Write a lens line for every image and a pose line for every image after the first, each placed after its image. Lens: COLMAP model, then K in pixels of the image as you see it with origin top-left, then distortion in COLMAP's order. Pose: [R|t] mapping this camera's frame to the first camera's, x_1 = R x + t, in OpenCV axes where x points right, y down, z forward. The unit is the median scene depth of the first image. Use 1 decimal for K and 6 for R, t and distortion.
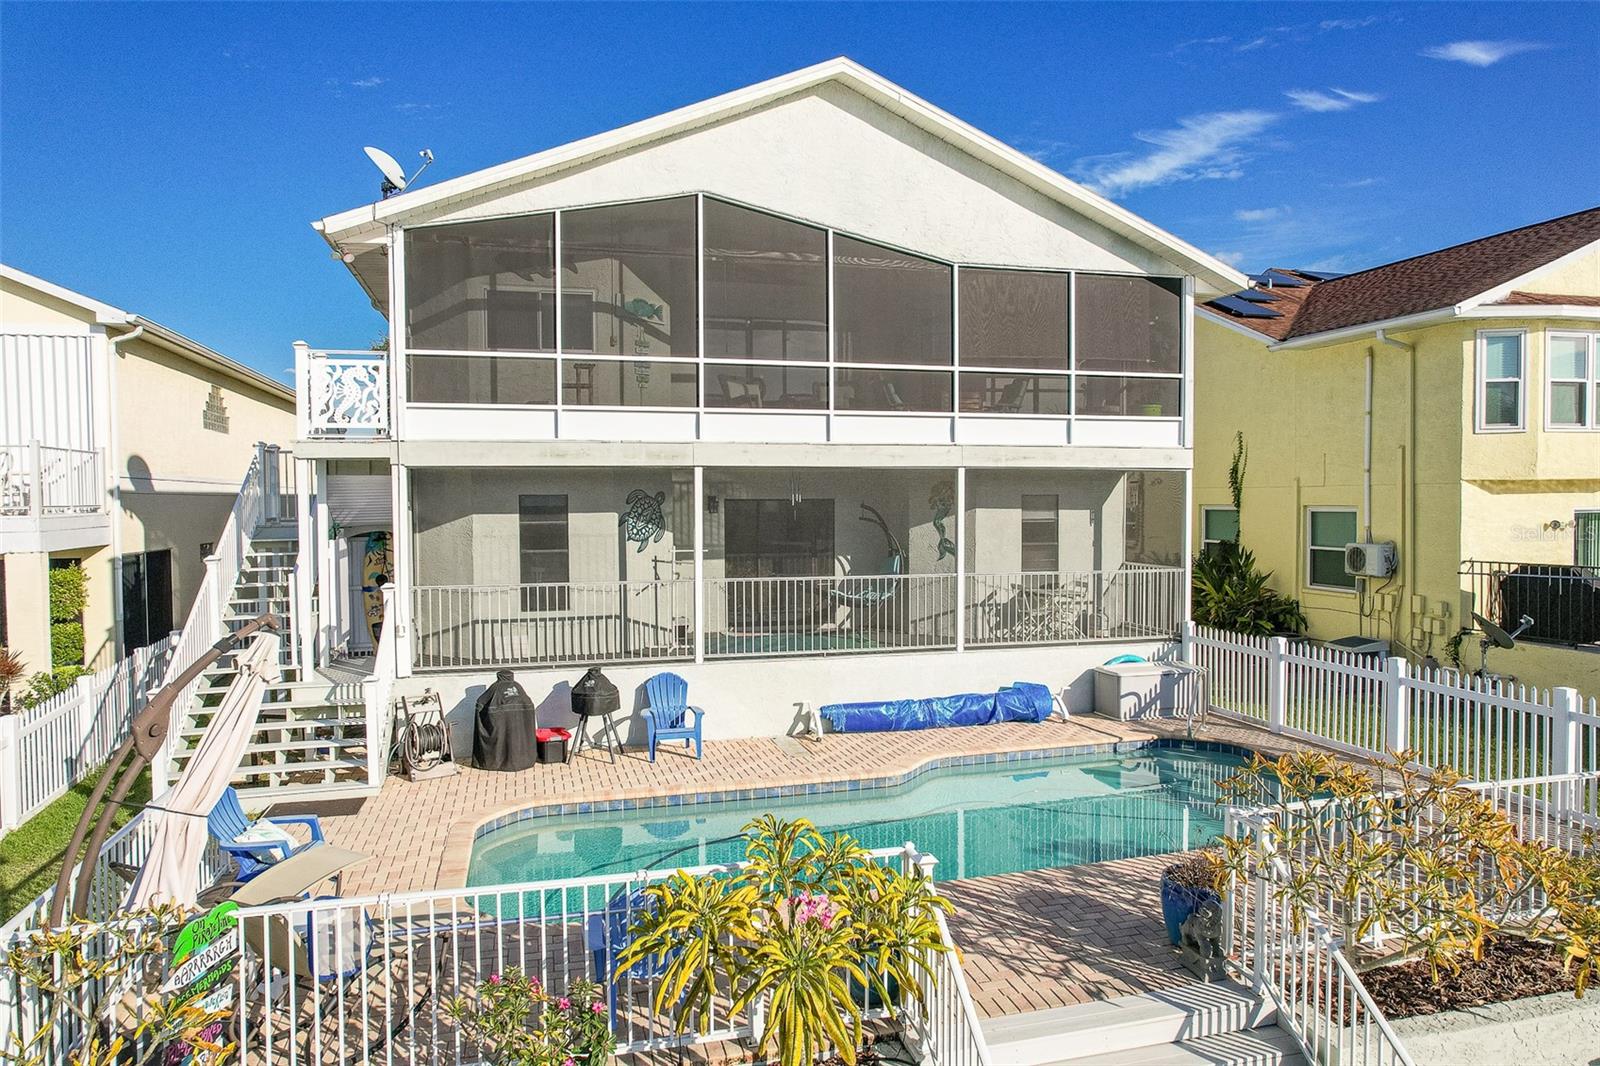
lens RADIAL K [[1021.3, 0, 810.0], [0, 1021.3, 532.7], [0, 0, 1]] dist [-0.078057, 0.071080]
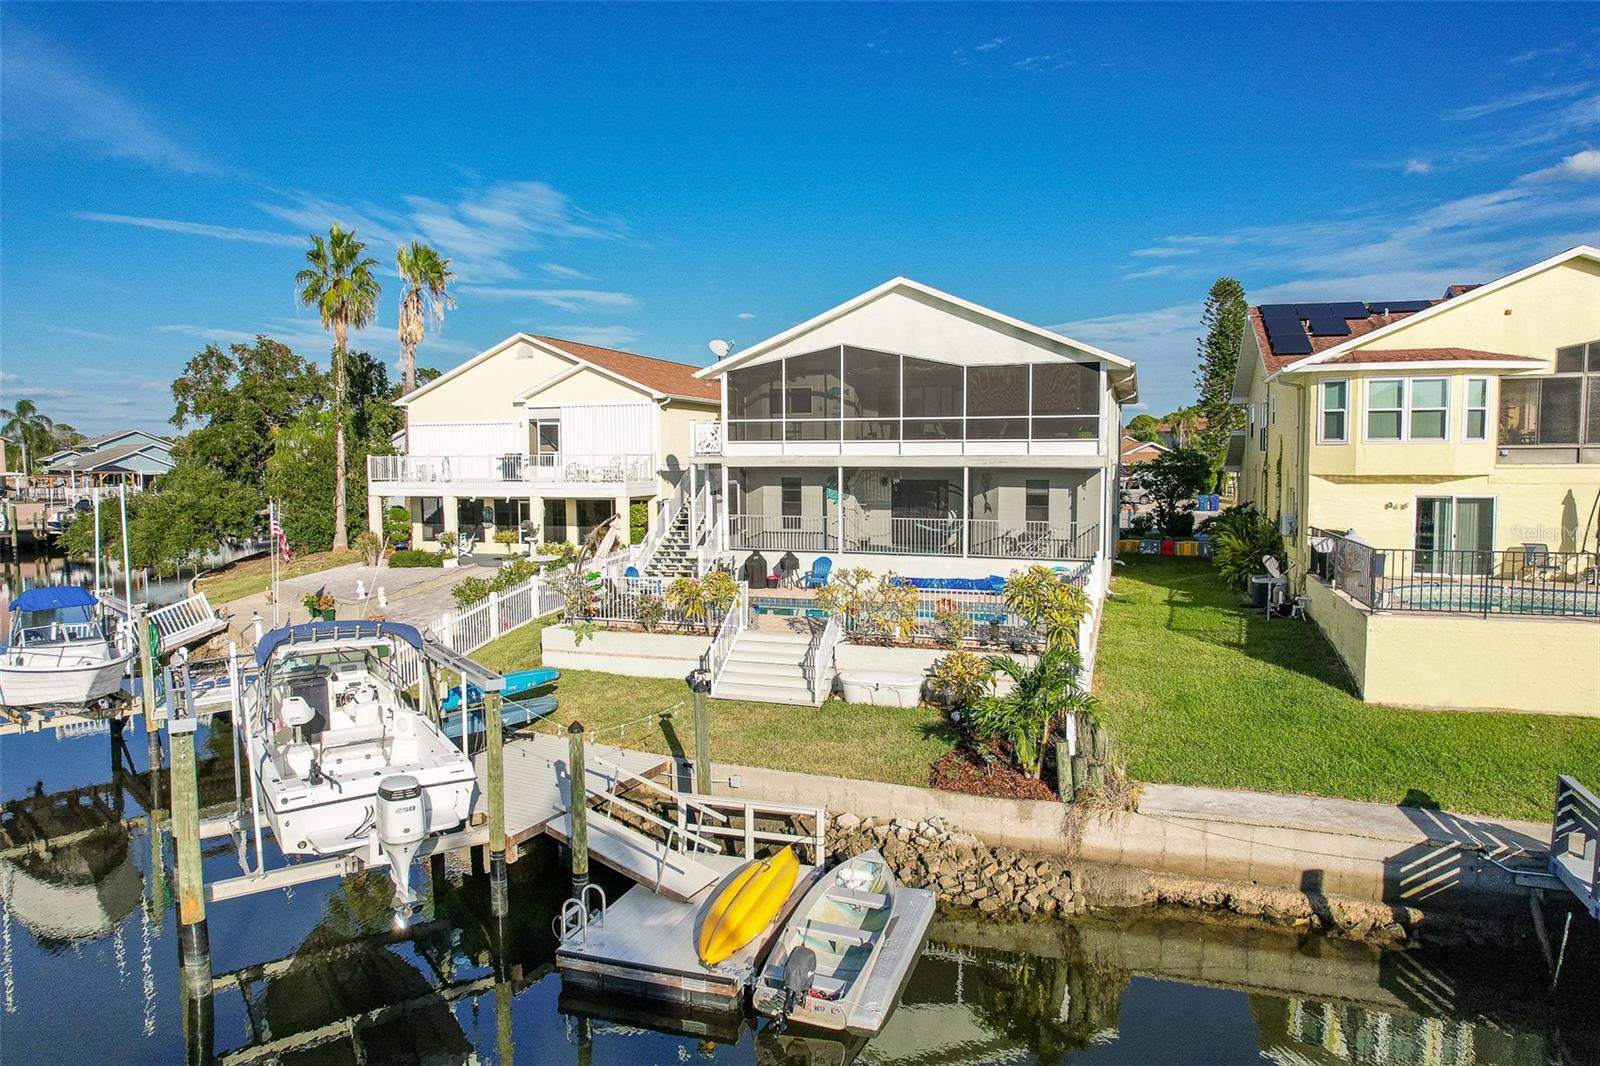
lens RADIAL K [[1021.3, 0, 810.0], [0, 1021.3, 532.7], [0, 0, 1]] dist [-0.078057, 0.071080]
pose [[0.831575, 0.044845, -0.553599, 1.022553], [-0.020895, 0.998555, 0.049503, -0.027534], [0.555020, -0.029598, 0.831311, -0.861615]]
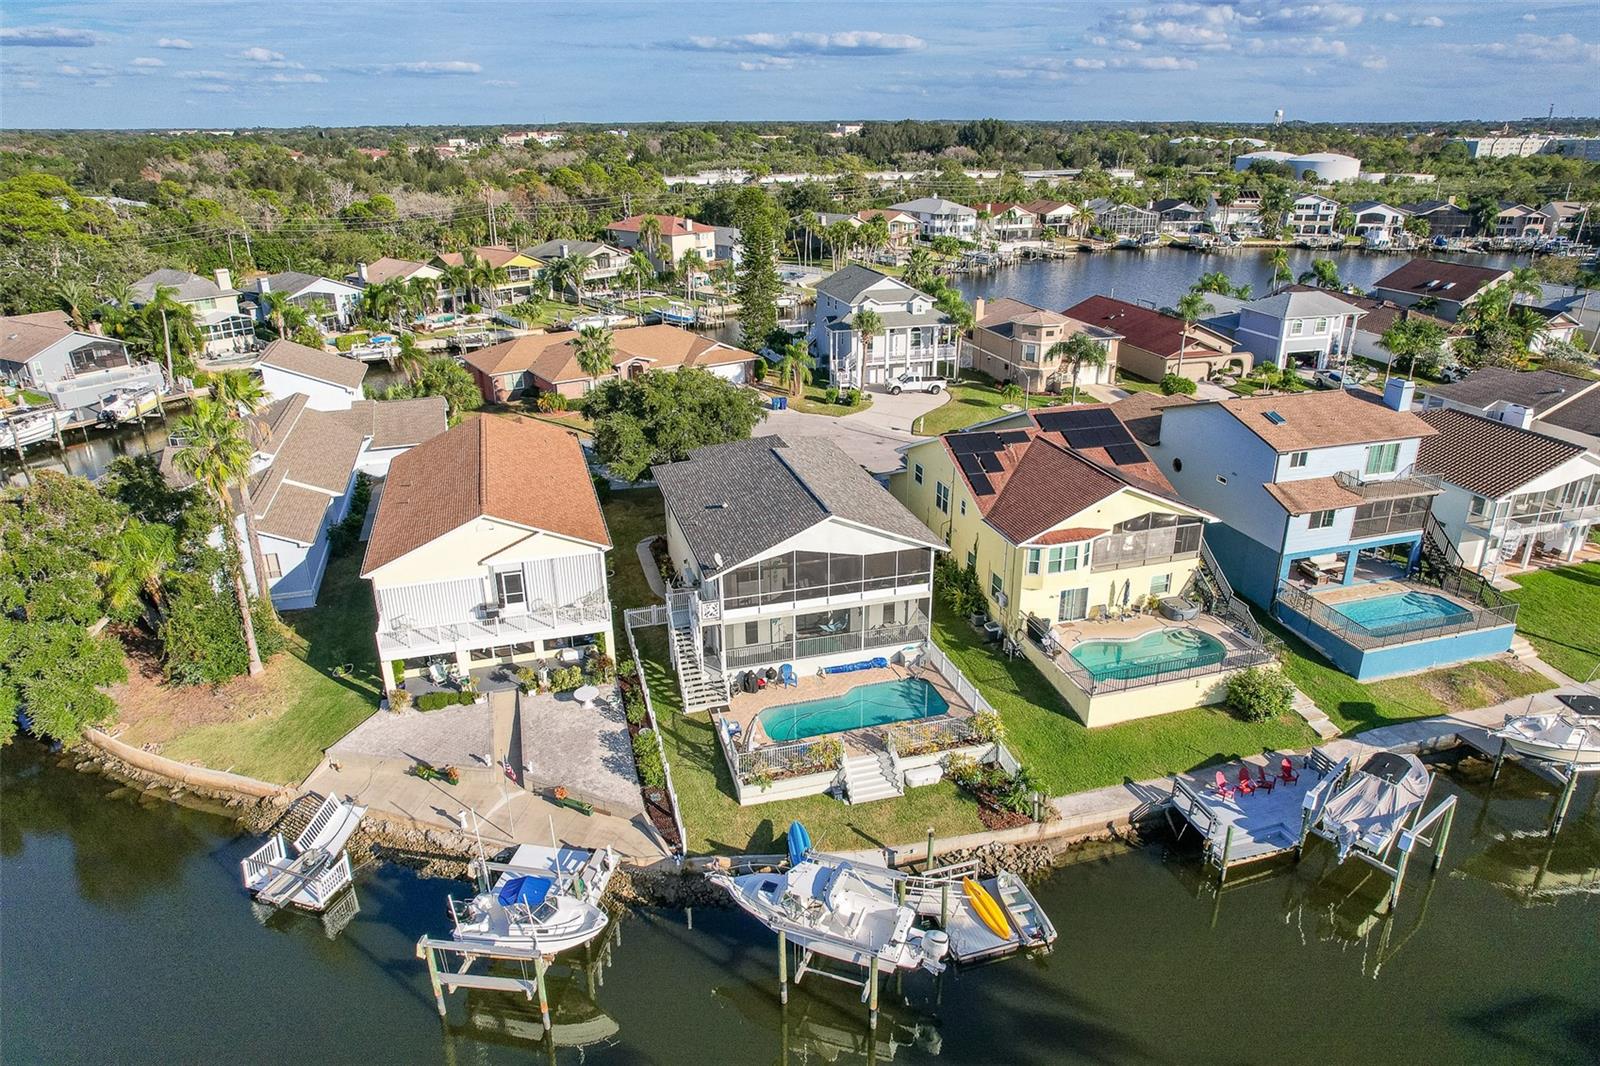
lens RADIAL K [[1007.7, 0, 810.3], [0, 1007.7, 533.4], [0, 0, 1]] dist [-0.056123, 0.020457]
pose [[0.999818, -0.004923, 0.018423, -0.110260], [-0.001706, 0.939124, 0.343573, -1.568135], [-0.018993, -0.343542, 0.938945, -2.336156]]
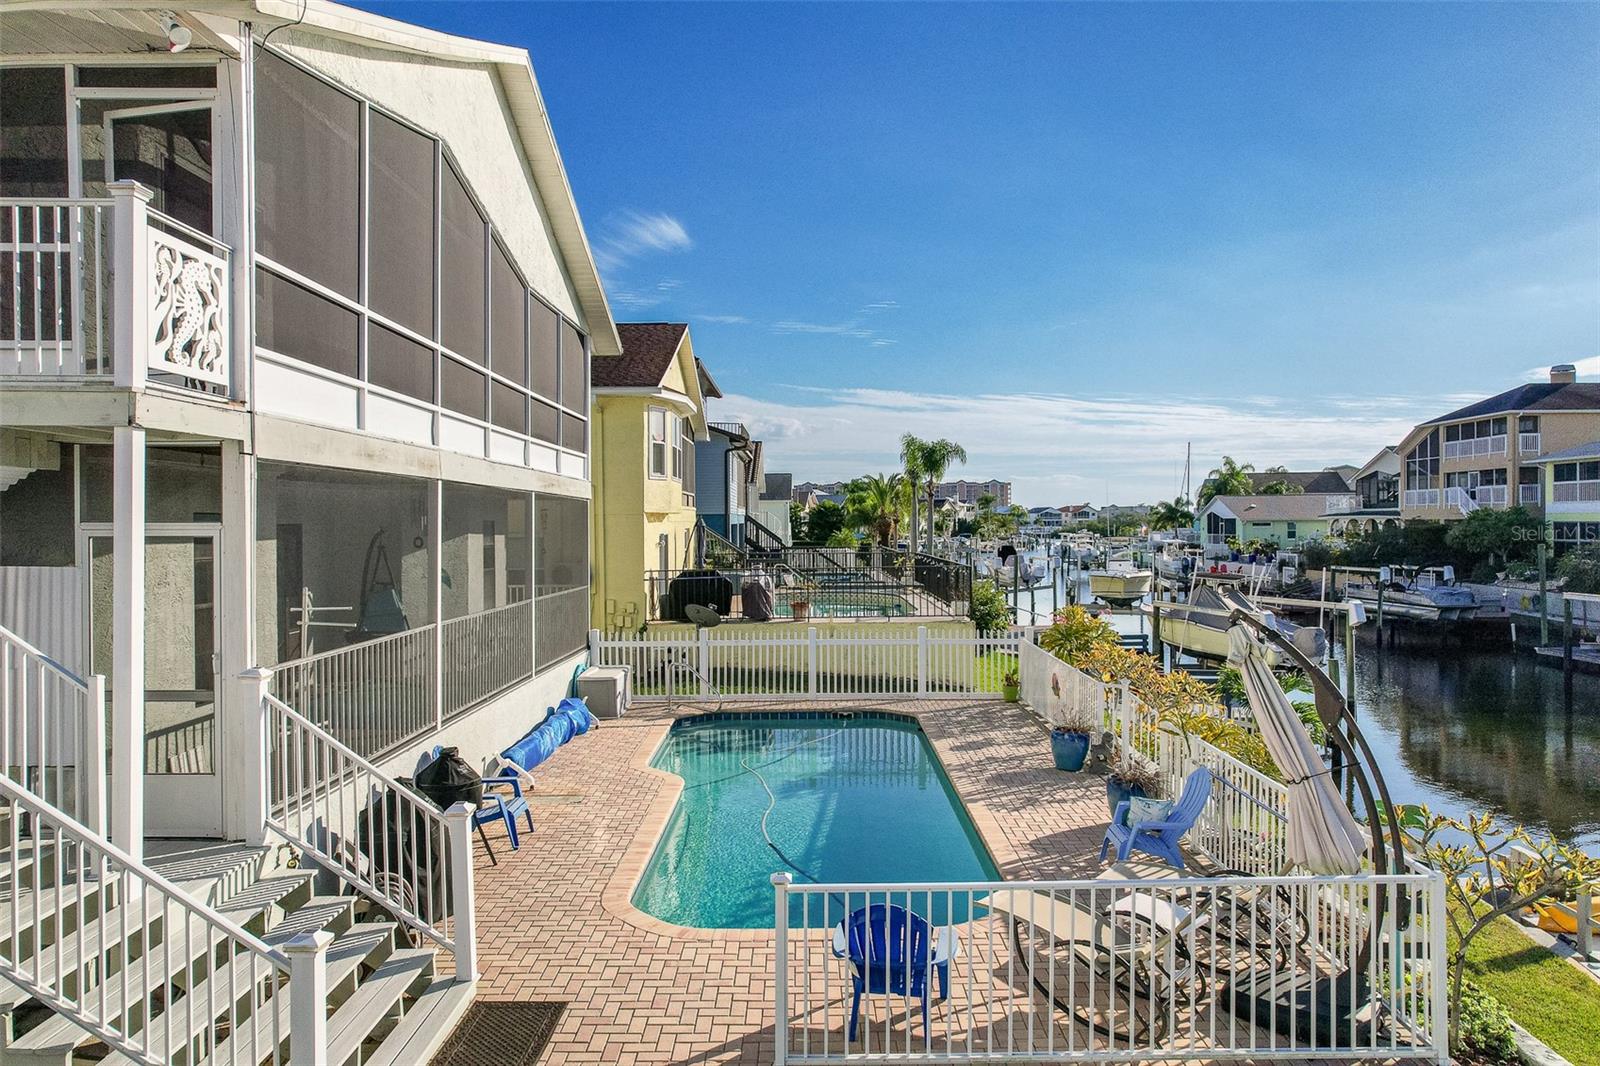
lens RADIAL K [[1007.7, 0, 810.3], [0, 1007.7, 533.4], [0, 0, 1]] dist [-0.056123, 0.020457]
pose [[0.261266, -0.002379, 0.965264, -0.738123], [0.029903, 0.999537, -0.005630, -0.010067], [-0.964804, 0.030335, 0.261216, 0.483848]]
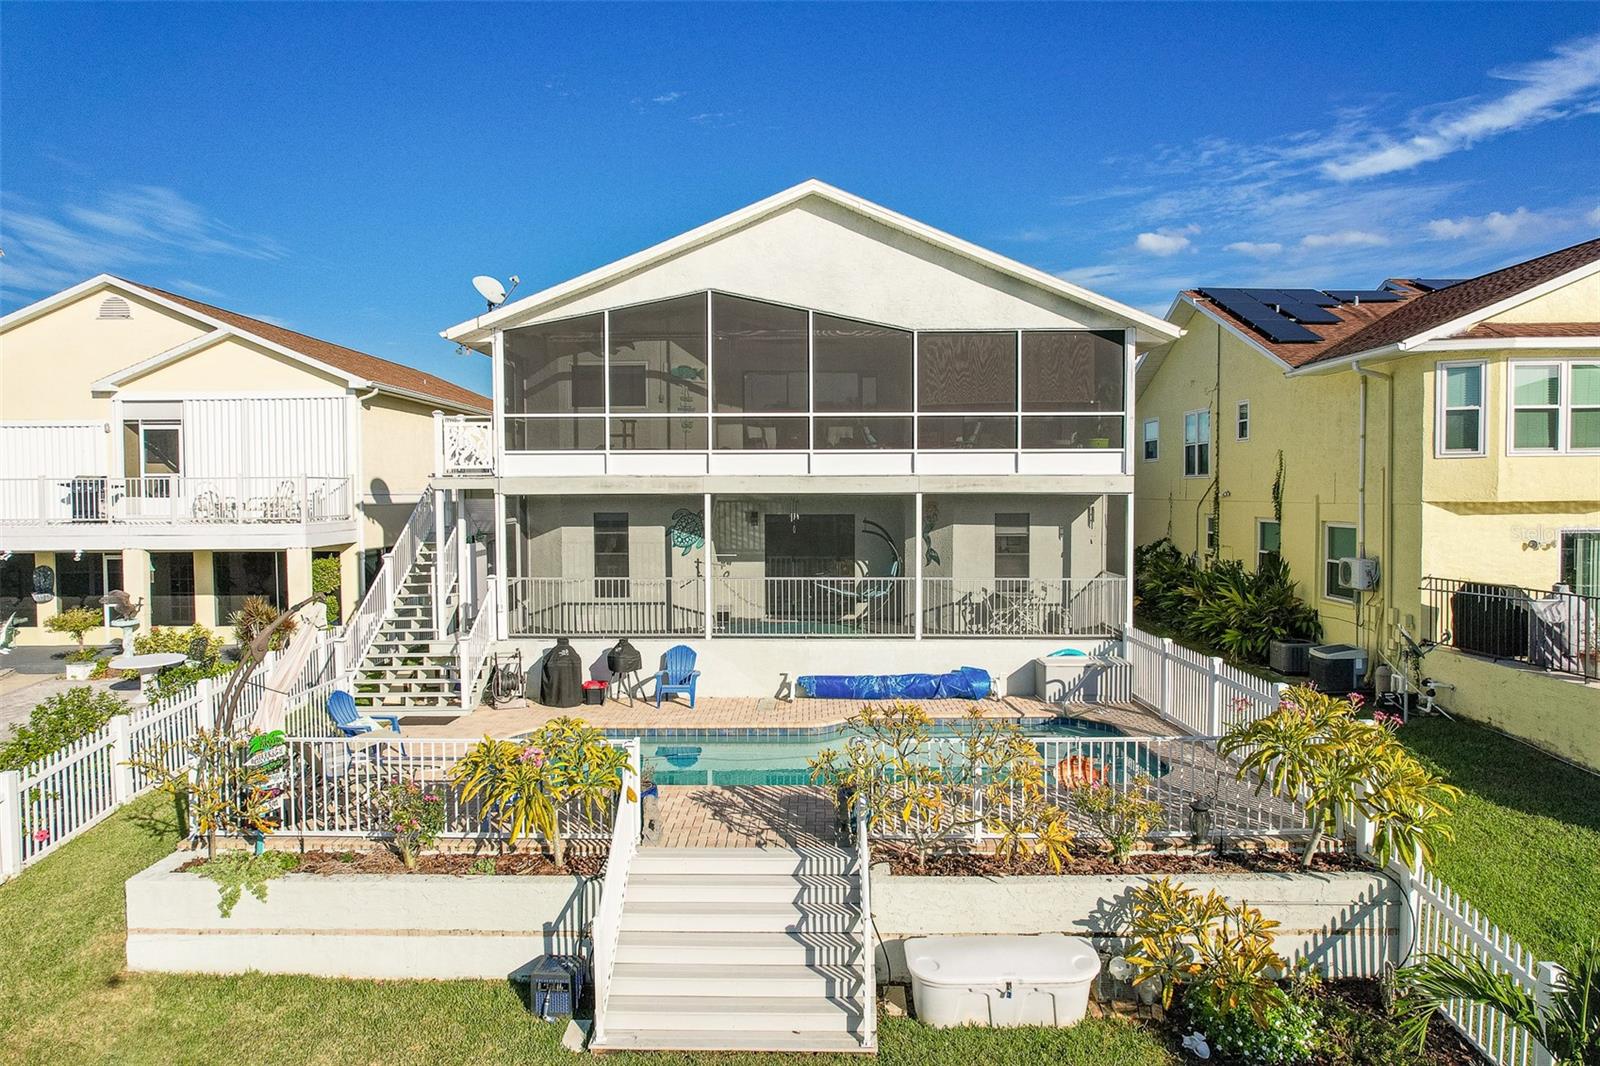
lens RADIAL K [[1021.3, 0, 810.0], [0, 1021.3, 532.7], [0, 0, 1]] dist [-0.078057, 0.071080]
pose [[0.962925, 0.013149, -0.269450, 0.360273], [-0.011220, 0.999899, 0.008697, -0.025010], [0.269537, -0.005351, 0.962975, -0.245747]]
